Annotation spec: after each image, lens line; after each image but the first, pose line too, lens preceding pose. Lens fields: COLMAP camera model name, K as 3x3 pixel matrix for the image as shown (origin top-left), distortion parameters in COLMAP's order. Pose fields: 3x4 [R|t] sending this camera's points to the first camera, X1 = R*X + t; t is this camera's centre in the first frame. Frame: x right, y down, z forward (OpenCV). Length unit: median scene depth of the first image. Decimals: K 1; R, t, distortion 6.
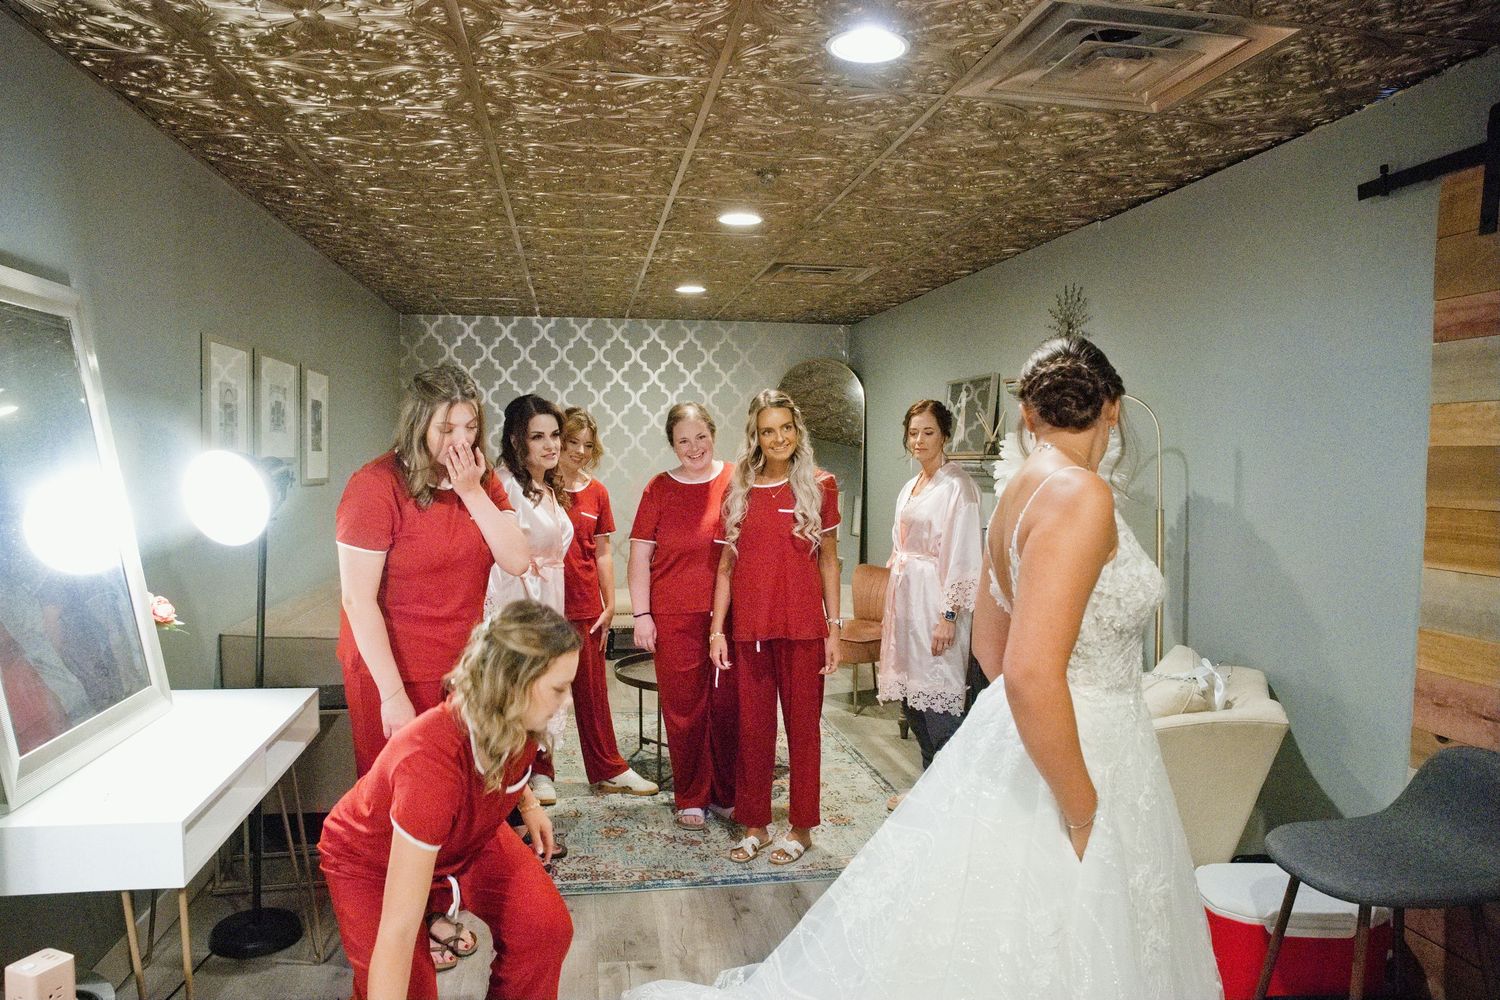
lens RADIAL K [[1024.1, 0, 746.2], [0, 1024.1, 505.0], [0, 0, 1]] dist [-0.134076, 0.087572]
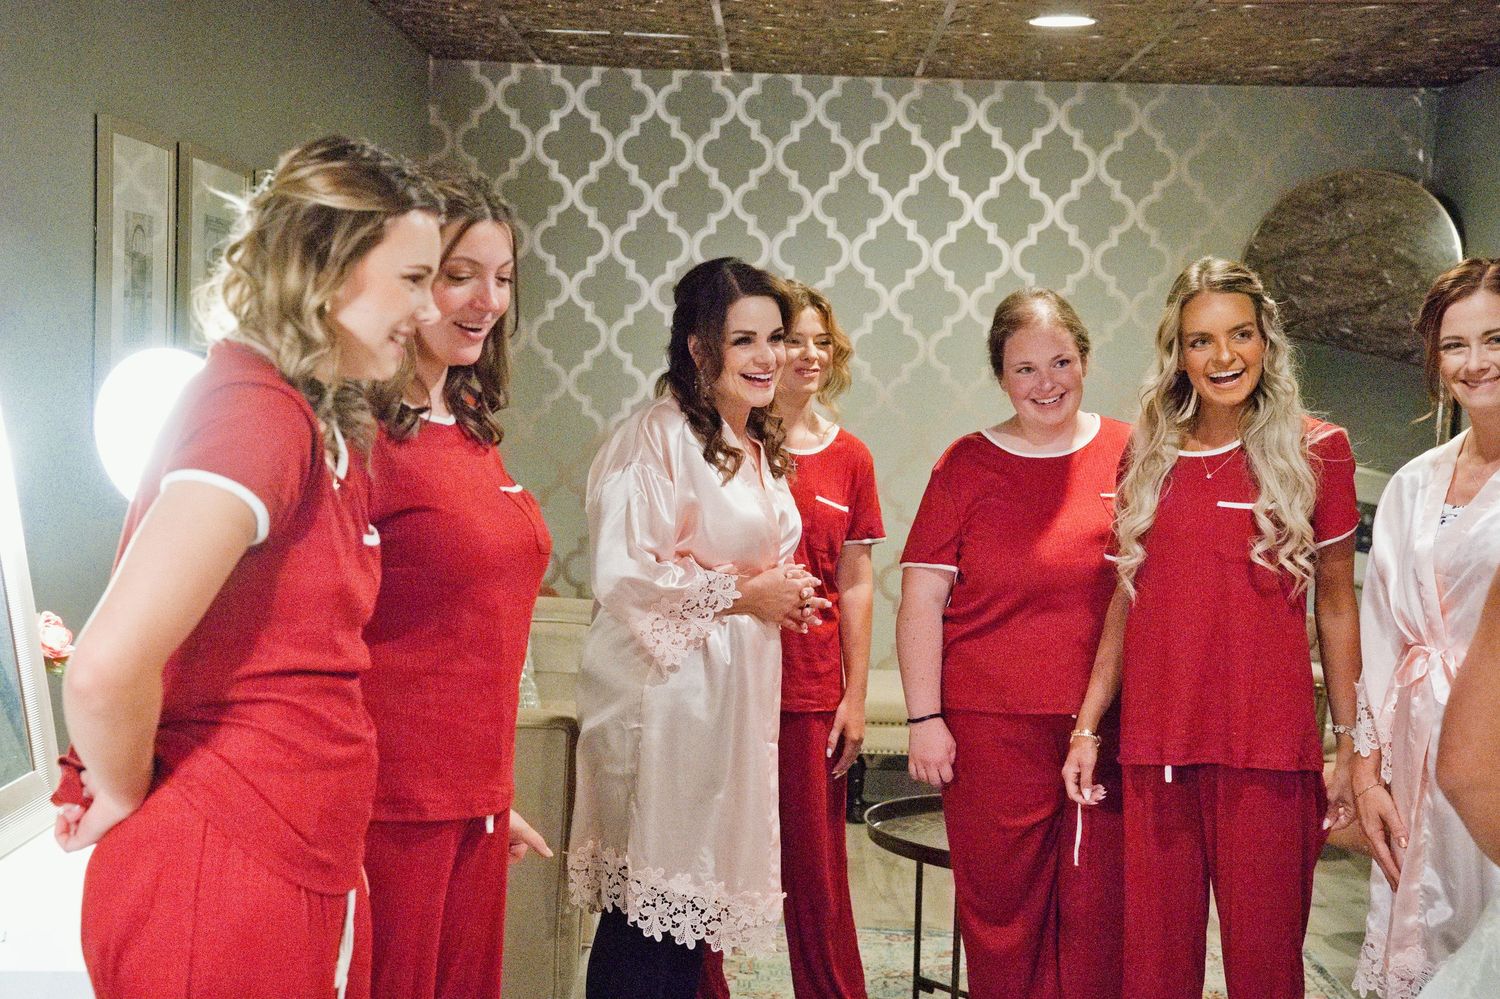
lens RADIAL K [[2470.0, 0, 750.0], [0, 2470.0, 499.5], [0, 0, 1]] dist [0.235119, 0.796984]
pose [[0.984004, 0.038385, -0.173959, 0.009628], [-0.038369, 0.999258, 0.003460, 0.003929], [0.173963, 0.003270, 0.984747, -0.110704]]
